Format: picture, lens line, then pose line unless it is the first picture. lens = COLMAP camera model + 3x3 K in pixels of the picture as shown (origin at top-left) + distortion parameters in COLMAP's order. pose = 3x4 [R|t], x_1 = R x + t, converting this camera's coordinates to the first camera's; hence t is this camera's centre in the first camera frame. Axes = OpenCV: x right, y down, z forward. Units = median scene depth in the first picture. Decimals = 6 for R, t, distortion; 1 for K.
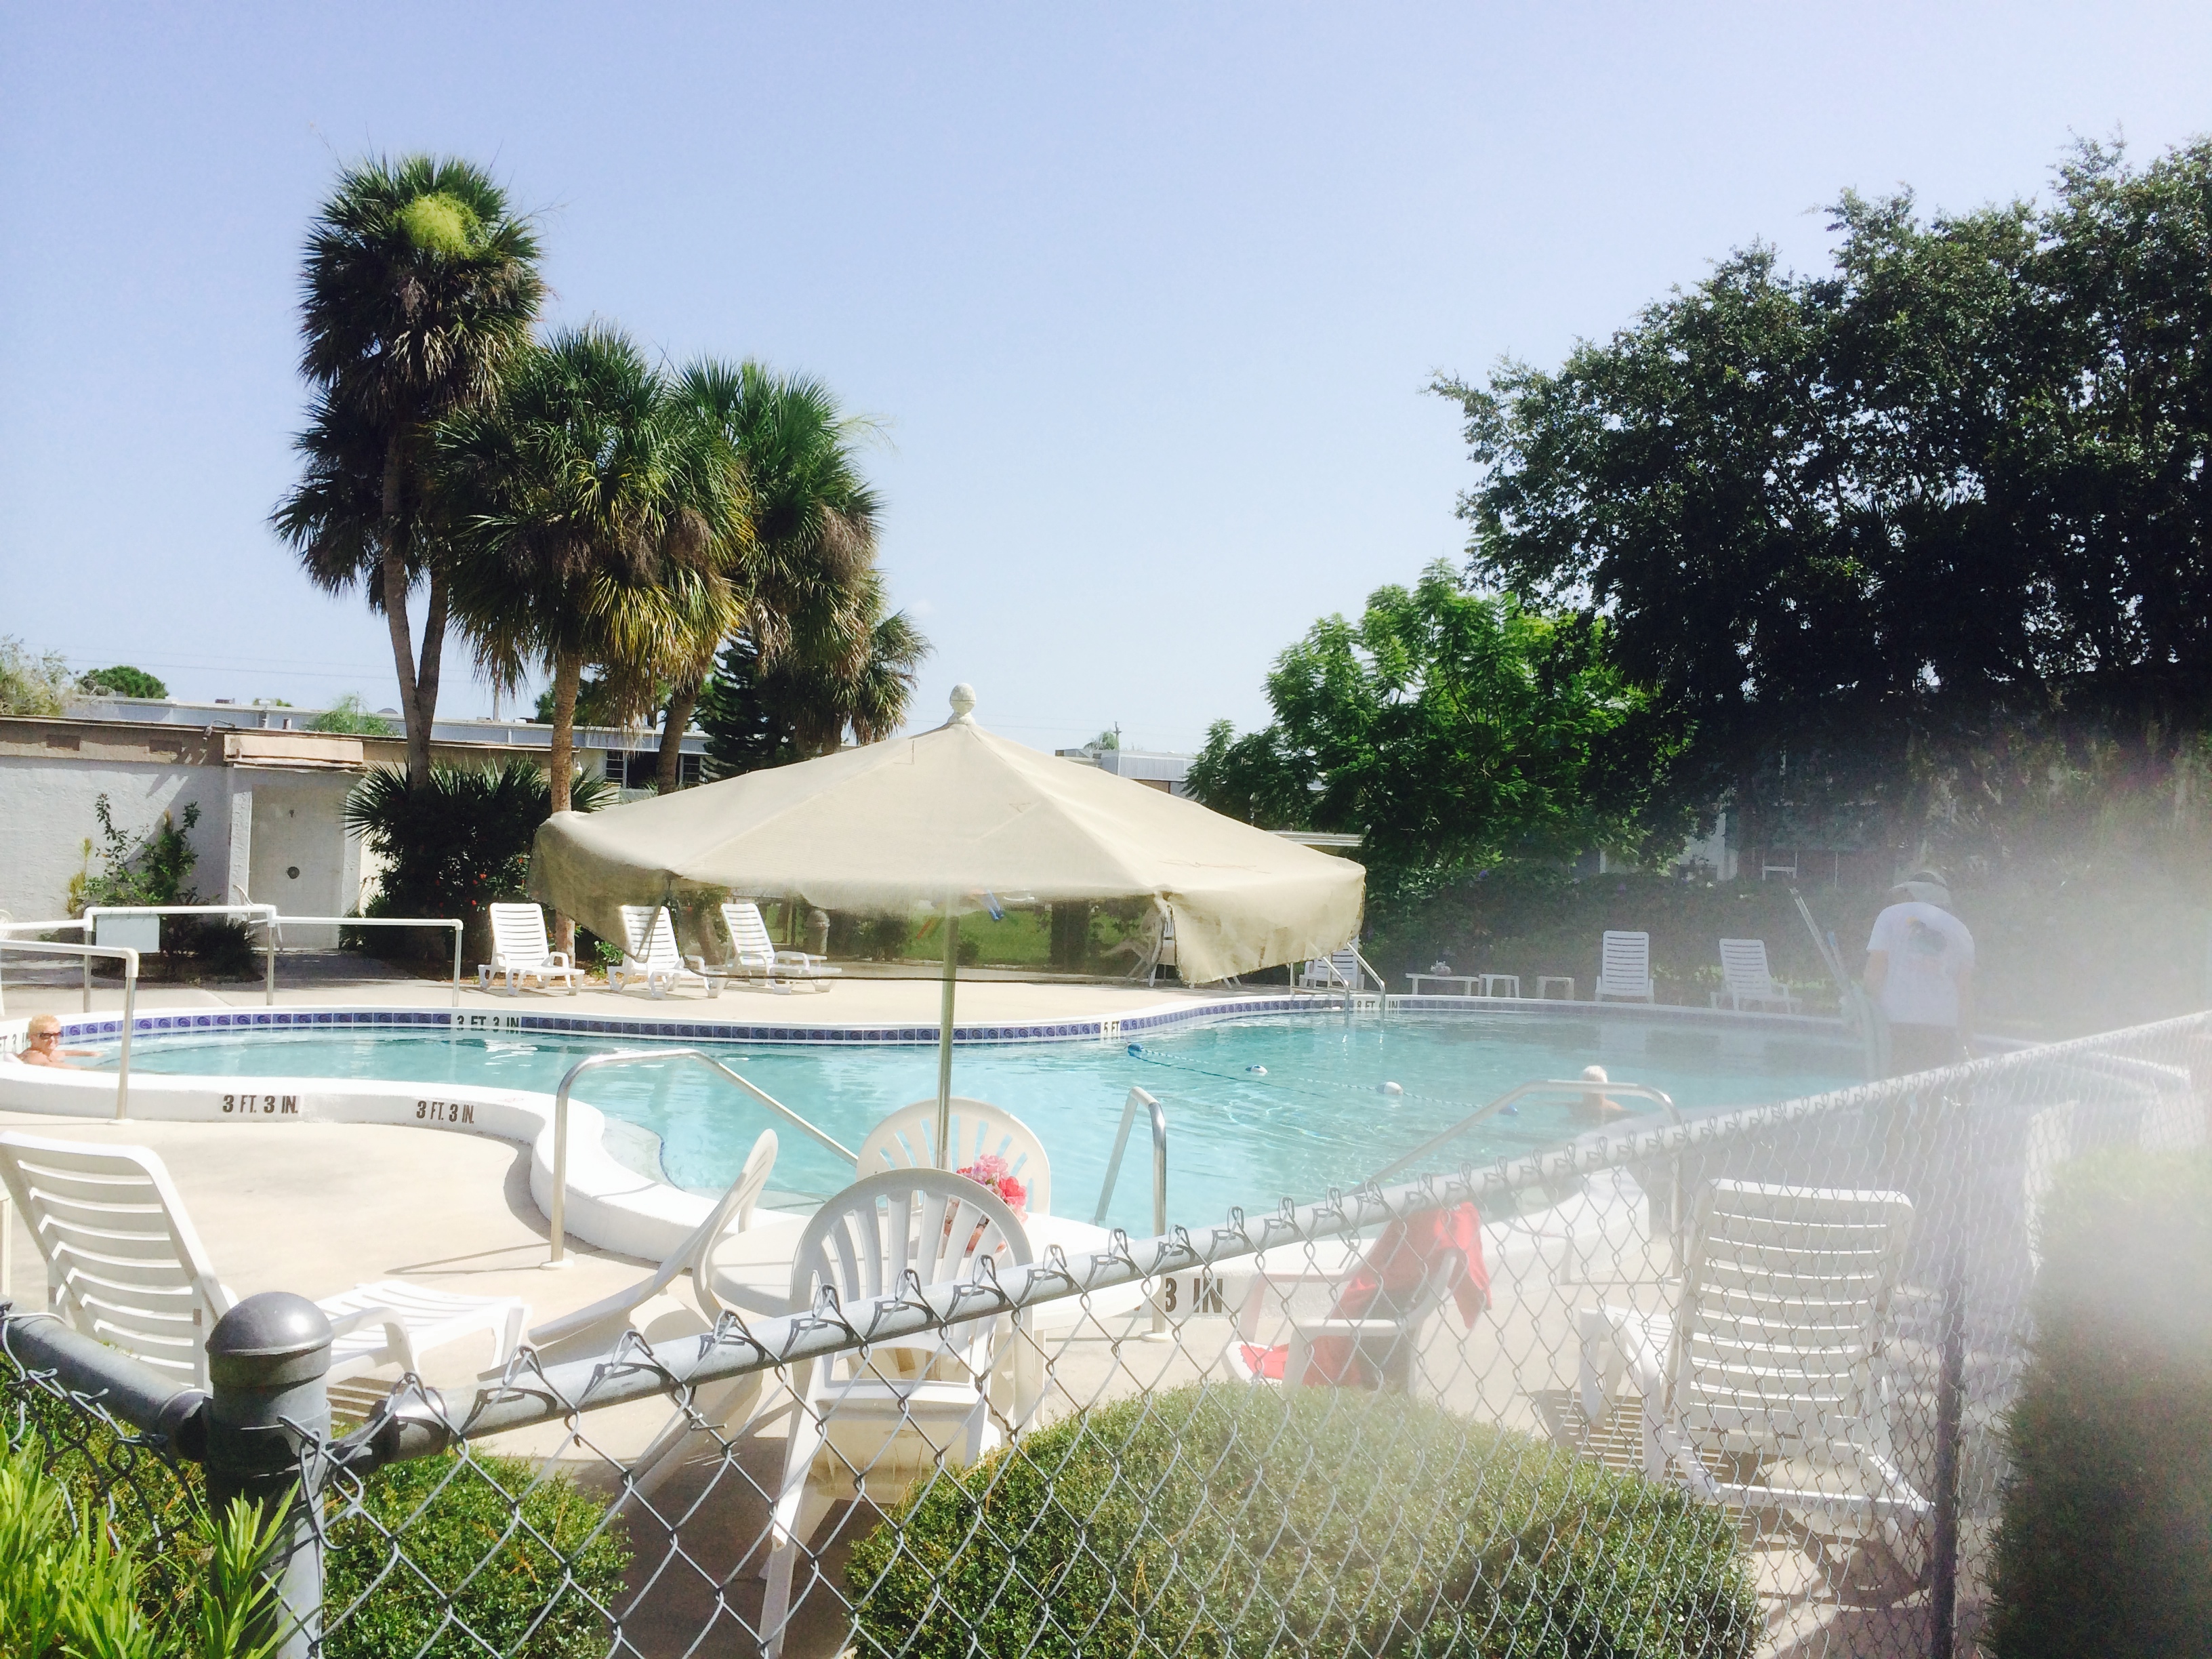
lens RADIAL K [[1926.0, 0, 1108.5], [0, 1926.0, 818.6], [0, 0, 1]] dist [0.051152, 0.020656]
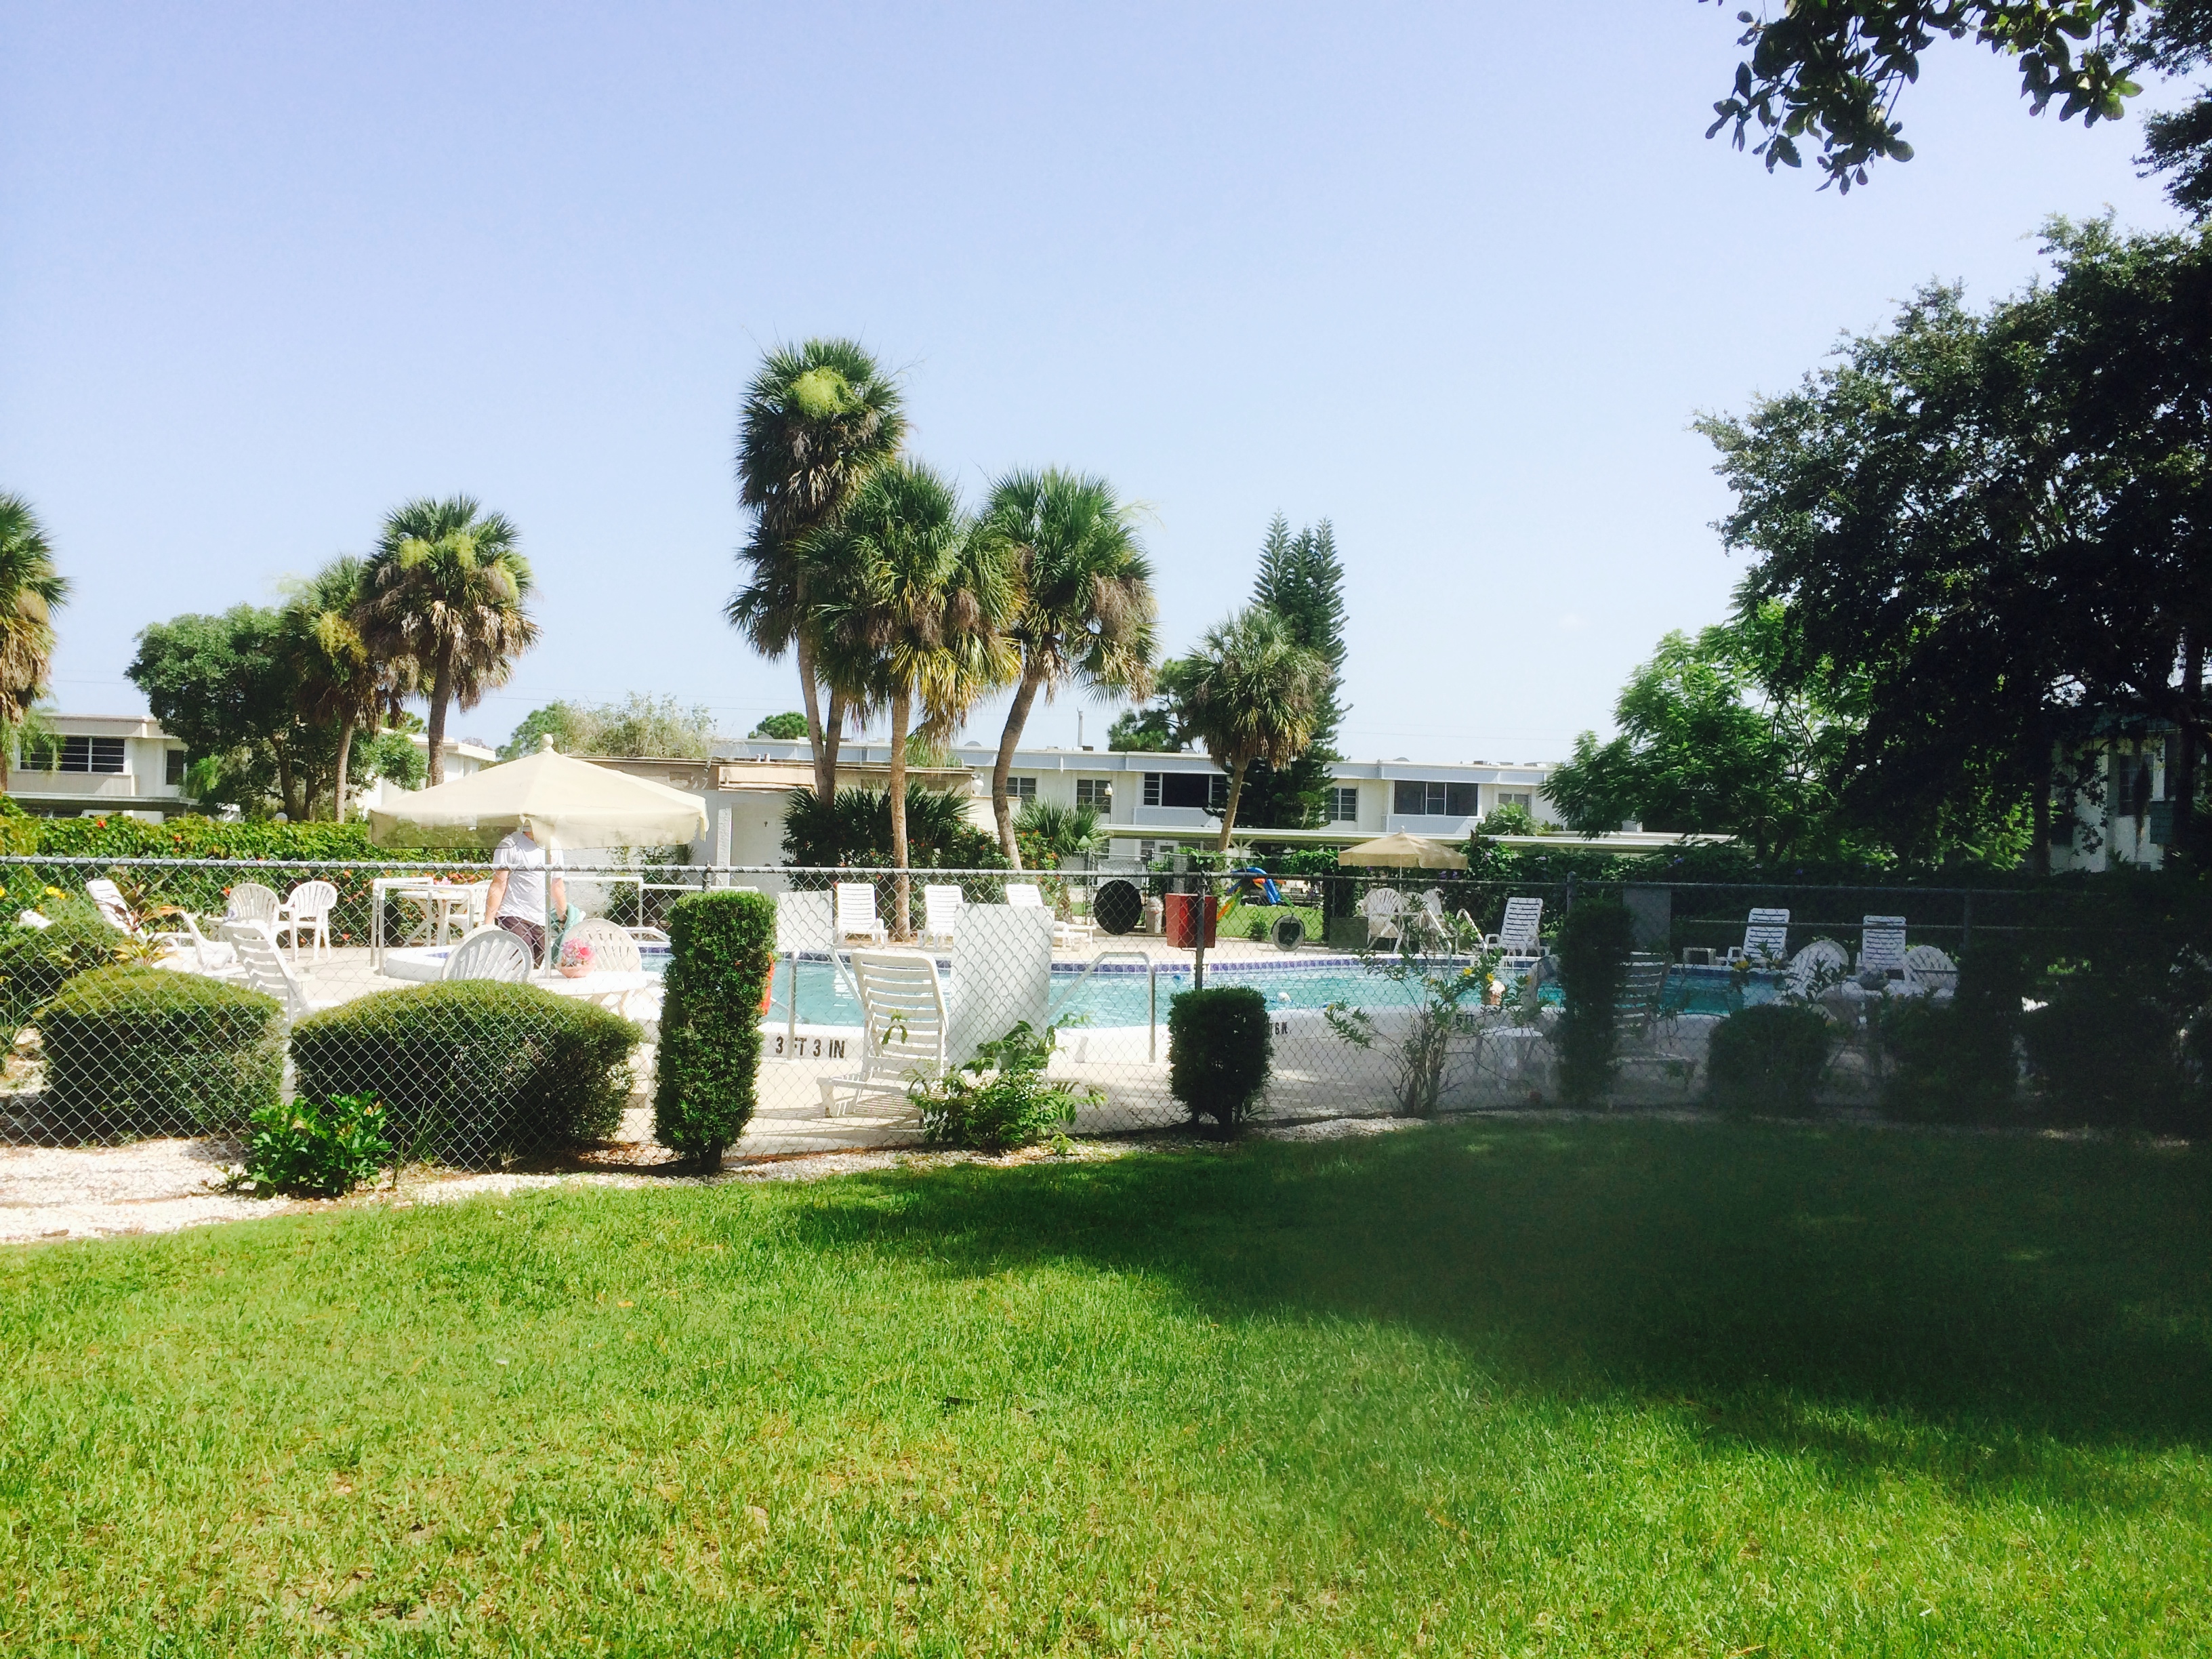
lens RADIAL K [[1926.0, 0, 1107.4], [0, 1926.0, 834.3], [0, 0, 1]] dist [0.051152, 0.020656]
pose [[0.943378, -0.013386, -0.331449, 0.281026], [0.012828, 0.999910, -0.003869, 0.014689], [0.331471, -0.000602, 0.943465, -0.208458]]
